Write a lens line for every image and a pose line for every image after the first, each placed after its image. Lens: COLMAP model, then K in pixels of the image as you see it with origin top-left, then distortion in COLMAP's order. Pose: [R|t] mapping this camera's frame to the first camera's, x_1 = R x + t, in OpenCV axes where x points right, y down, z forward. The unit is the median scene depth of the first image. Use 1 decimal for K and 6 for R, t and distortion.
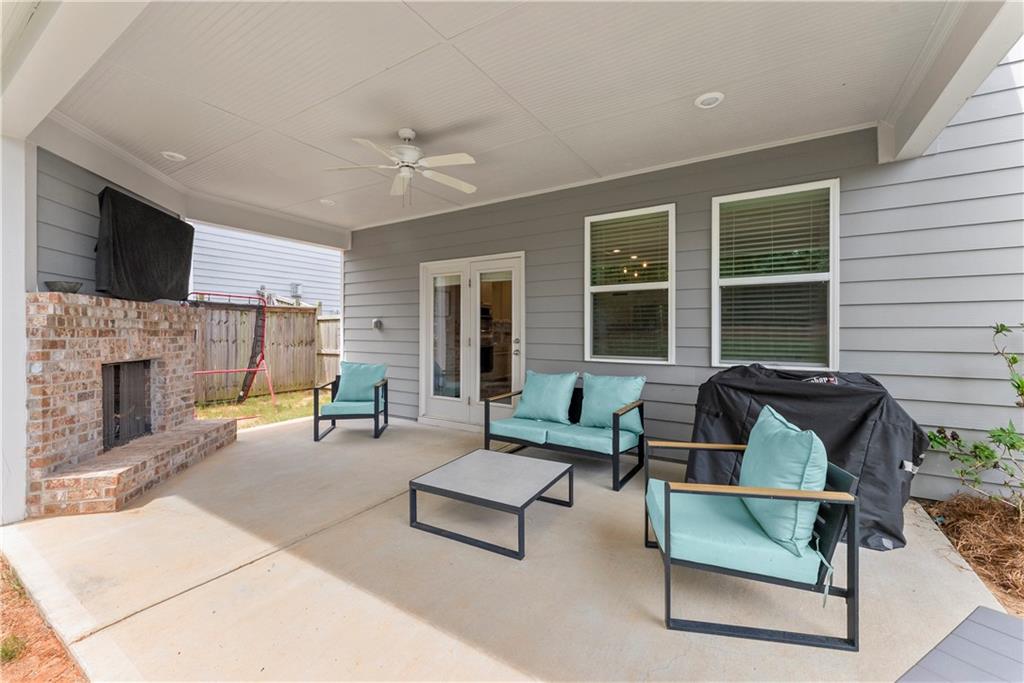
lens RADIAL K [[412.4, 0, 518.0], [0, 412.4, 327.8], [0, 0, 1]] dist [0.009840, -0.000354]
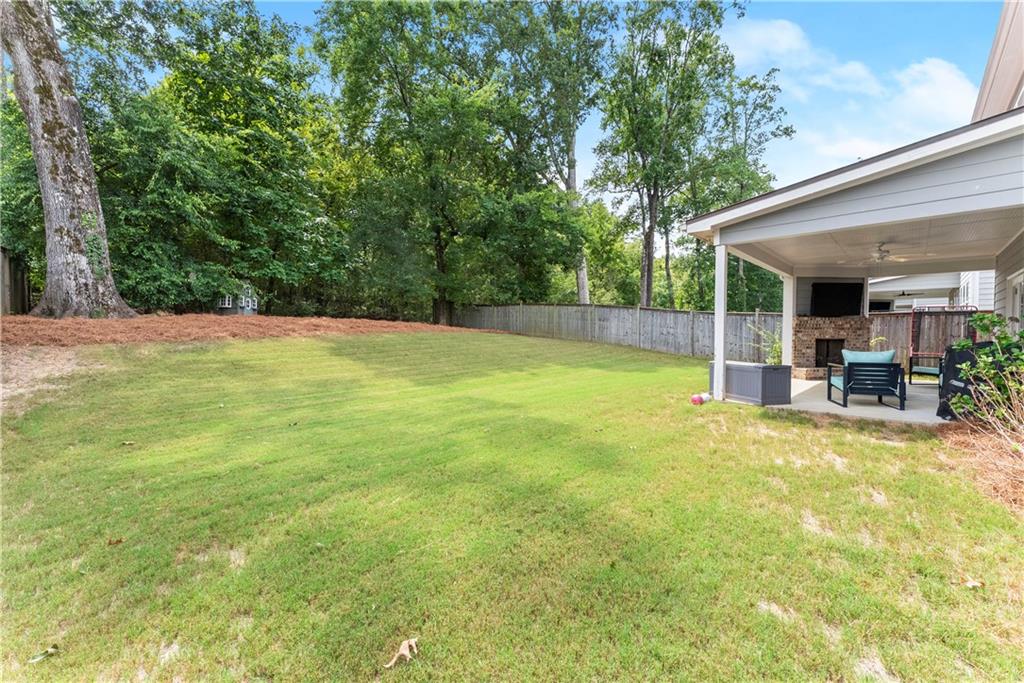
lens RADIAL K [[412.4, 0, 516.4], [0, 412.4, 341.7], [0, 0, 1]] dist [0.009840, -0.000354]
pose [[-0.200948, 0.020523, -0.979387, 2.235940], [0.002209, 0.999787, 0.020498, 0.038560], [0.979599, 0.001956, -0.200950, -0.513116]]
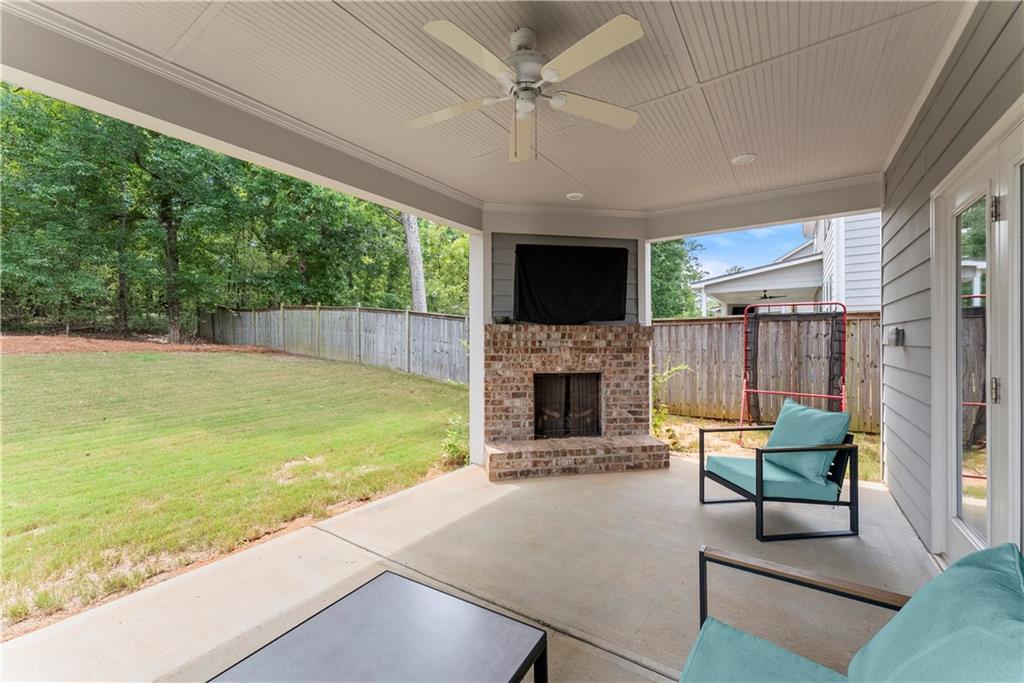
lens RADIAL K [[412.4, 0, 509.2], [0, 412.4, 338.8], [0, 0, 1]] dist [0.009840, -0.000354]
pose [[-0.044479, -0.007115, -0.998985, 0.316286], [0.012440, 0.999893, -0.007675, -0.015006], [0.998933, -0.012769, -0.044385, 0.880981]]
